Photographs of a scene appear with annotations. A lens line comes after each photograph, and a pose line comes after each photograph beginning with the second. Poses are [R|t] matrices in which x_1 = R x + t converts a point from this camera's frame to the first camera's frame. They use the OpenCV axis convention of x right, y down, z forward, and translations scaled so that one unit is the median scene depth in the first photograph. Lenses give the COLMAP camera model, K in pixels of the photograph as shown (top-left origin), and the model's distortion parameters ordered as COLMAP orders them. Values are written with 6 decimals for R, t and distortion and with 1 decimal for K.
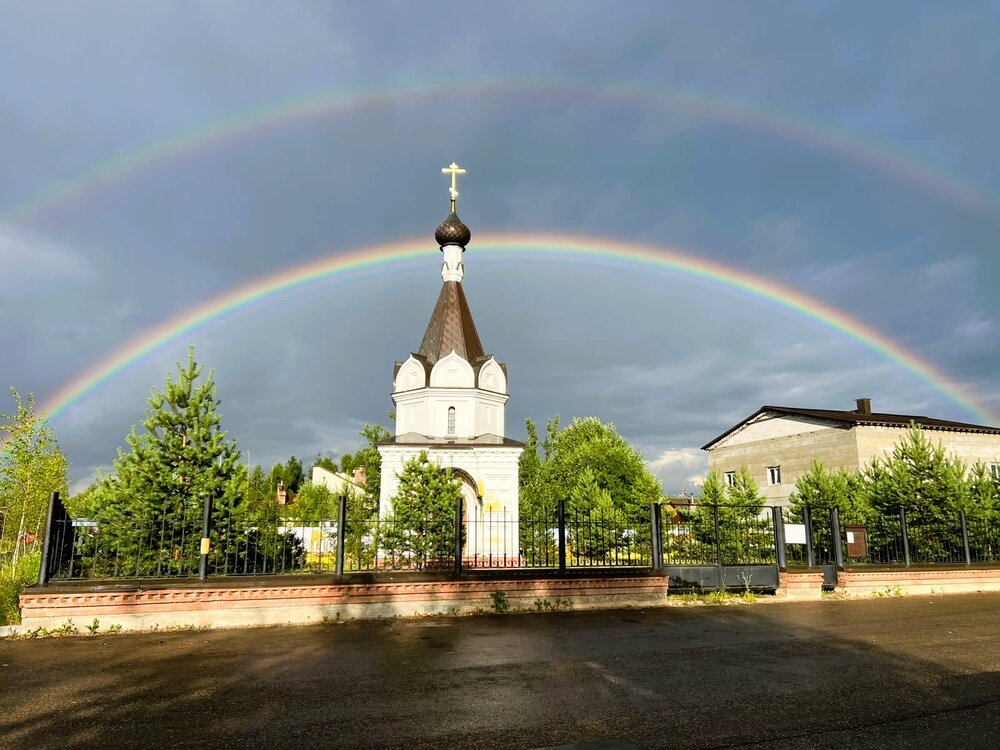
lens RADIAL K [[715.5, 0, 499.8], [0, 715.5, 396.2], [0, 0, 1]] dist [0.039311, -0.069562]
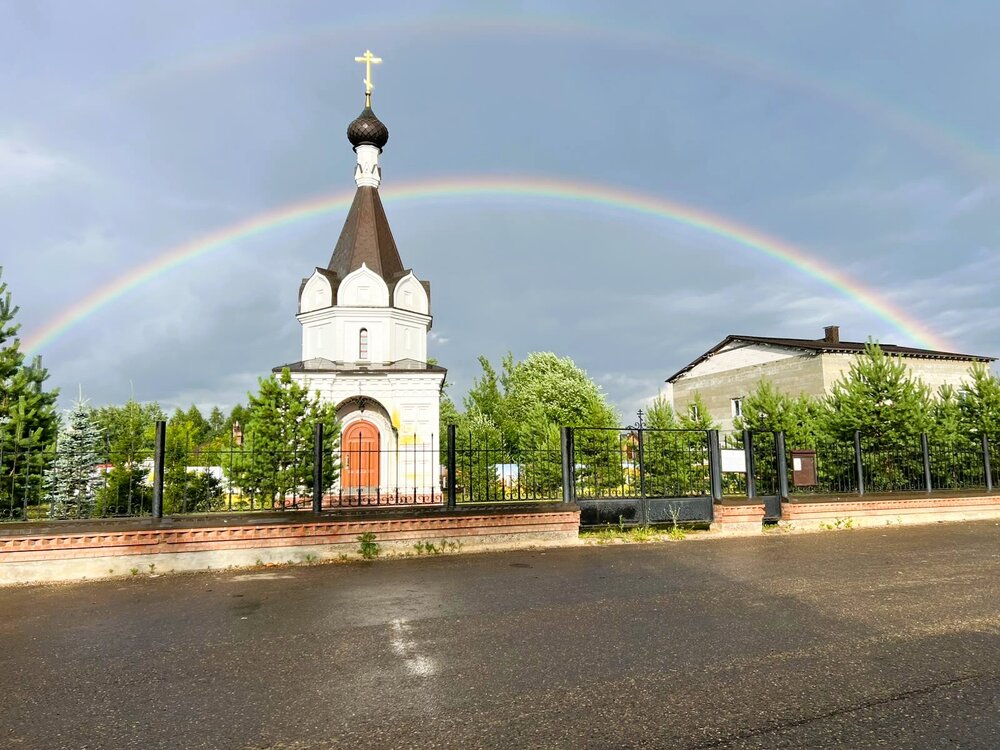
lens RADIAL K [[715.5, 0, 499.8], [0, 715.5, 396.2], [0, 0, 1]] dist [0.039311, -0.069562]
pose [[0.999489, -0.013996, 0.028741, 0.087776], [0.011554, 0.996446, 0.083442, 0.031014], [-0.029806, -0.083068, 0.996098, 0.123078]]
